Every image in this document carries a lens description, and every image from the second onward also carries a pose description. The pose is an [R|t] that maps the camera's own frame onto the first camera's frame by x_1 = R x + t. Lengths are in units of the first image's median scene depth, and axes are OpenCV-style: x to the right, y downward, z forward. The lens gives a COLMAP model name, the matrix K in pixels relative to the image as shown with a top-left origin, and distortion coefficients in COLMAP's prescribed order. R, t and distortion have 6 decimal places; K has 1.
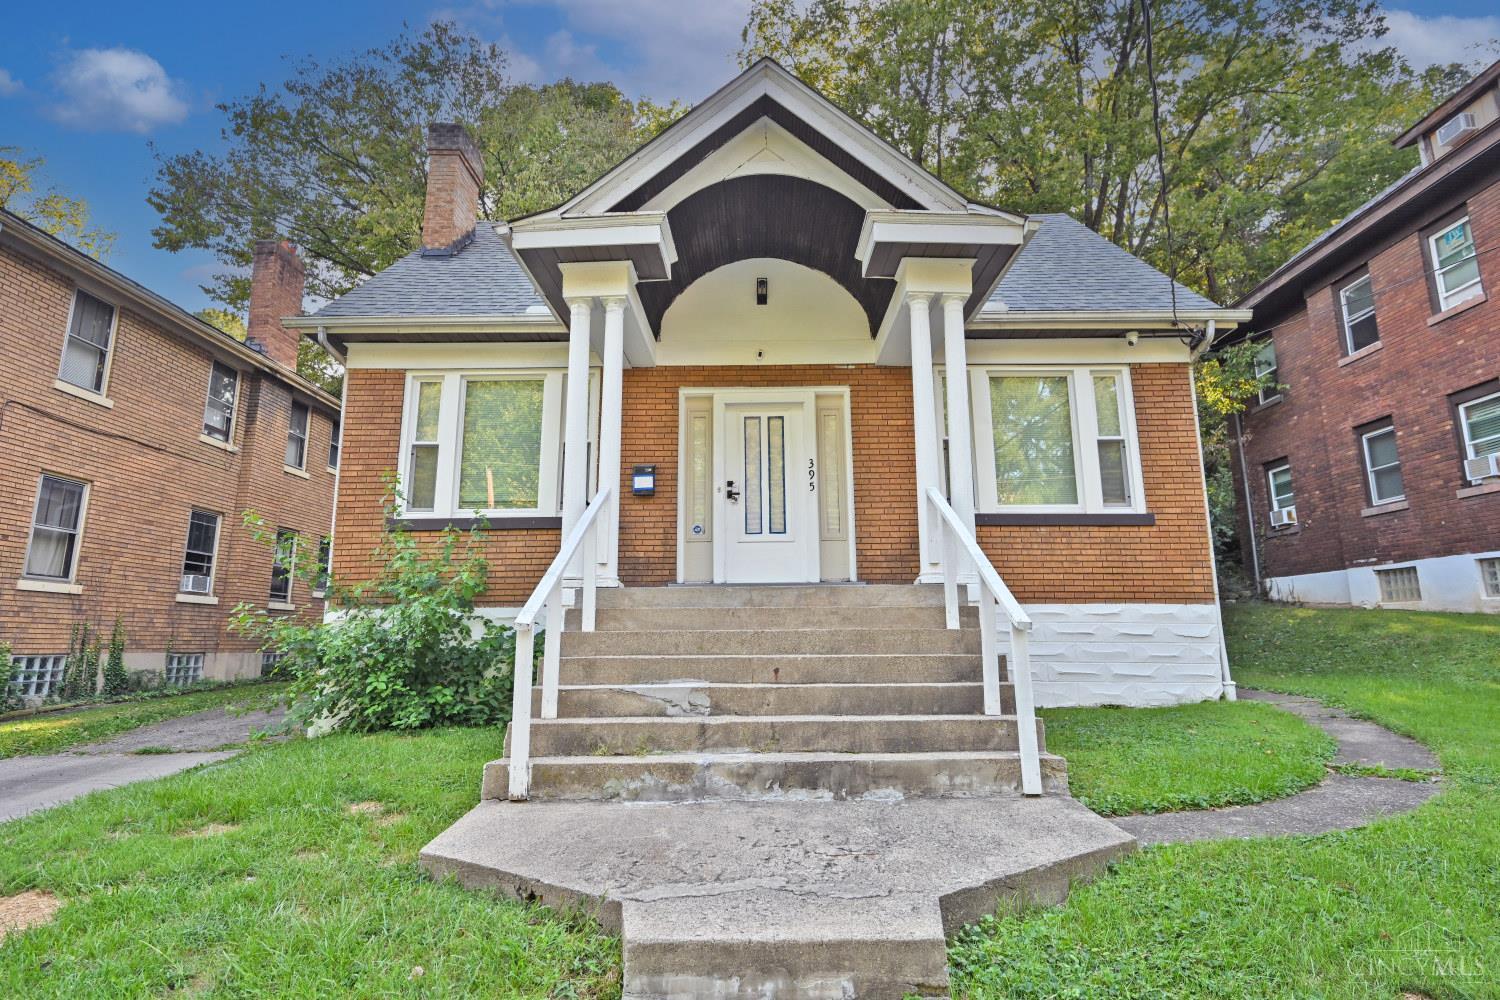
lens RADIAL K [[758.6, 0, 749.0], [0, 758.6, 502.0], [0, 0, 1]] dist [-0.005999, 0.001541]
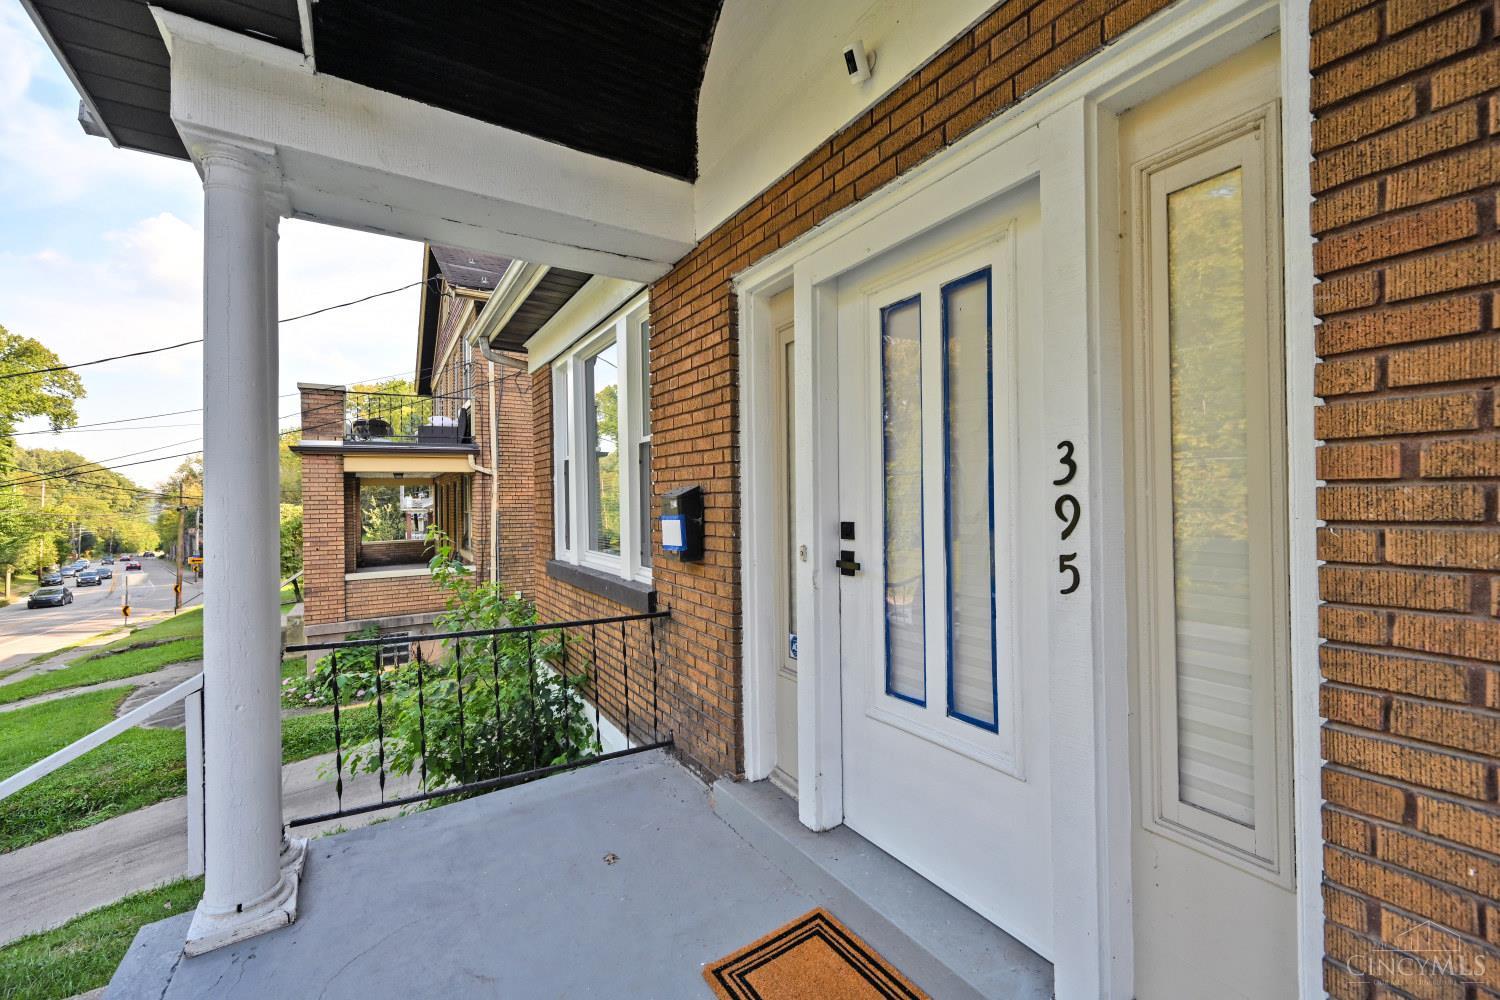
lens RADIAL K [[592.8, 0, 762.7], [0, 592.8, 500.9], [0, 0, 1]] dist [-0.000054, -0.000786]
pose [[0.560175, 0.004277, -0.828363, 0.171028], [0.156422, 0.981451, 0.110846, -0.071466], [0.813472, -0.191667, 0.549115, 0.834916]]
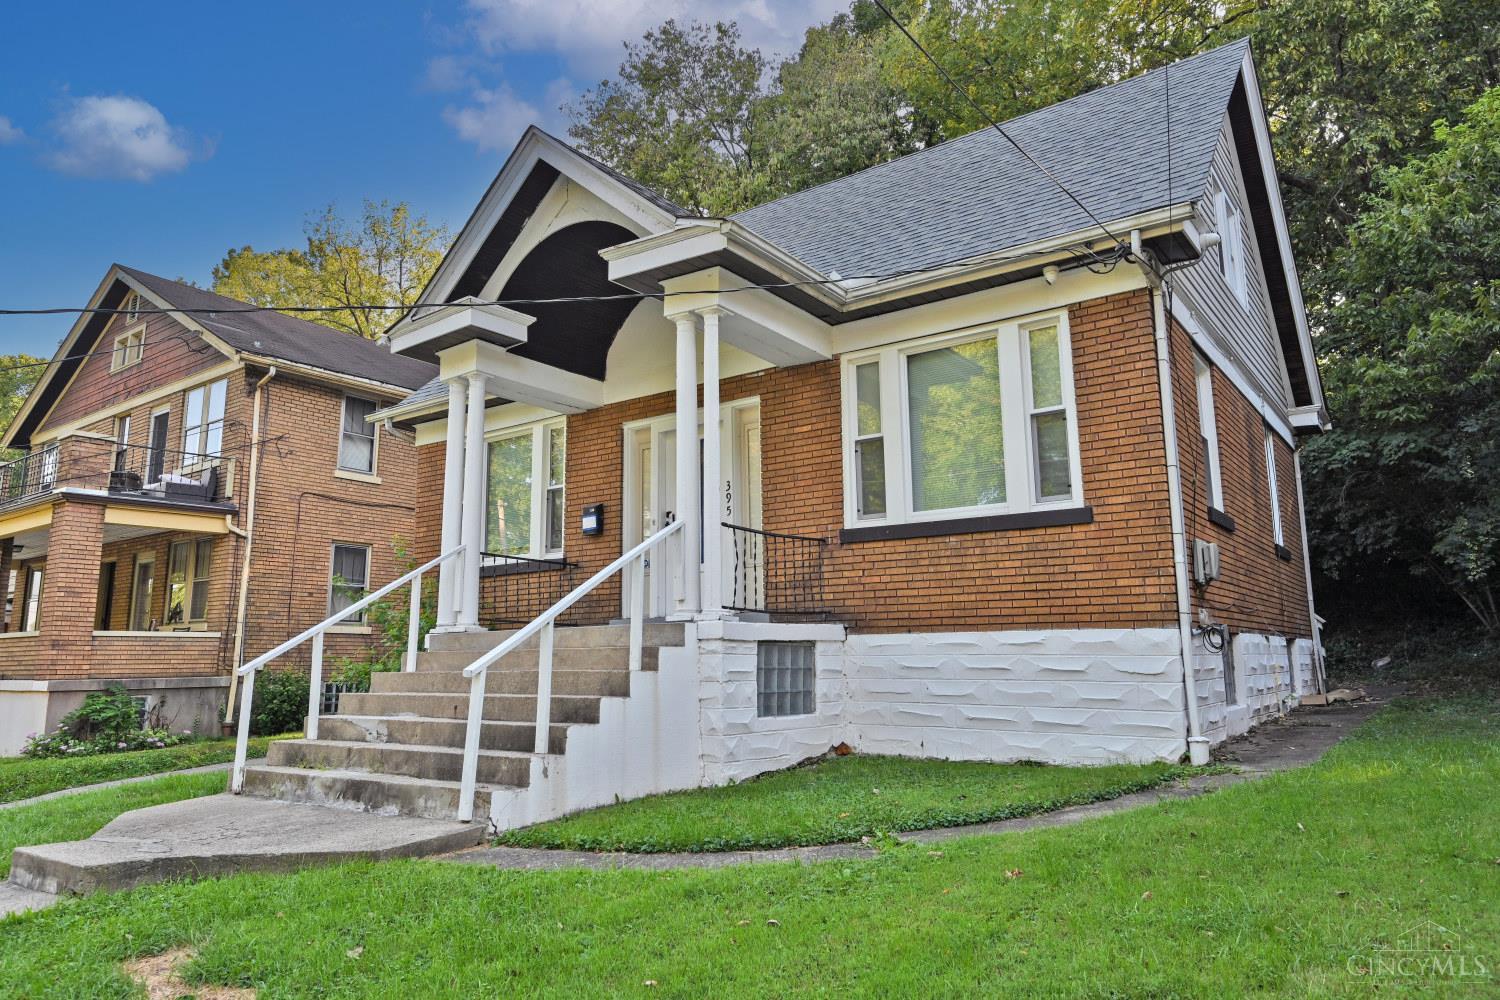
lens RADIAL K [[983.3, 0, 751.9], [0, 983.3, 489.1], [0, 0, 1]] dist [-0.003034, -0.007159]
pose [[0.818386, -0.103582, -0.565256, 0.783934], [0.107522, 0.993851, -0.026449, -0.011501], [0.564520, -0.039132, 0.824491, 0.021870]]
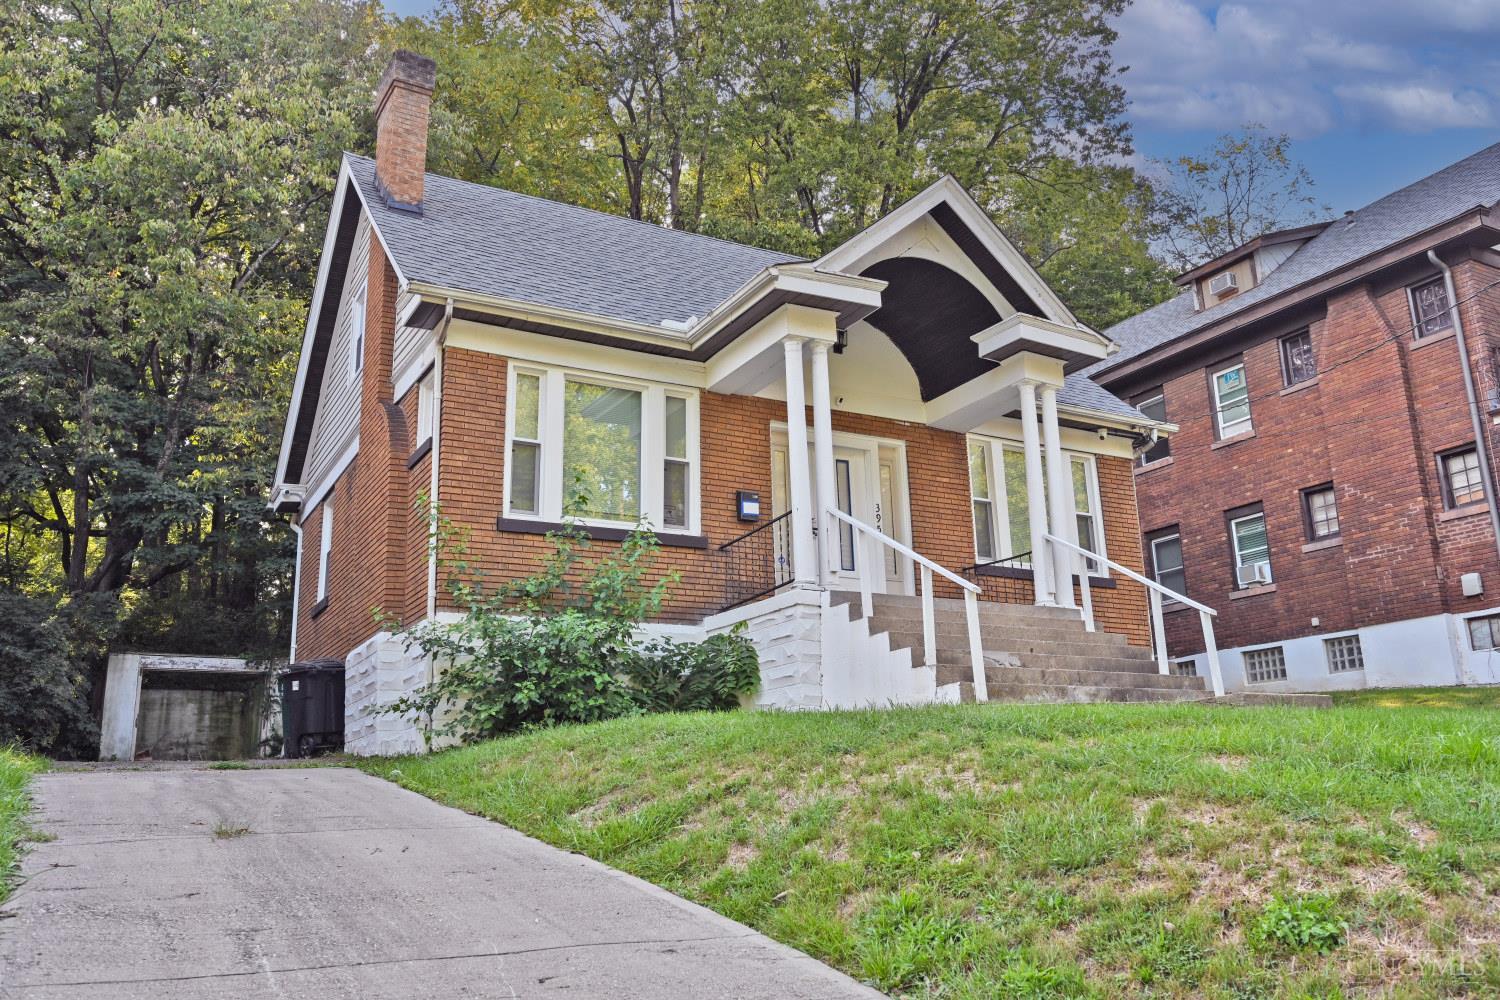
lens RADIAL K [[1226.7, 0, 742.5], [0, 1226.7, 501.8], [0, 0, 1]] dist [-0.006621, -0.004961]
pose [[0.872540, 0.110687, 0.475839, -0.909805], [-0.069508, 0.992214, -0.103348, 0.133402], [-0.483573, 0.057100, 0.873440, -0.424664]]
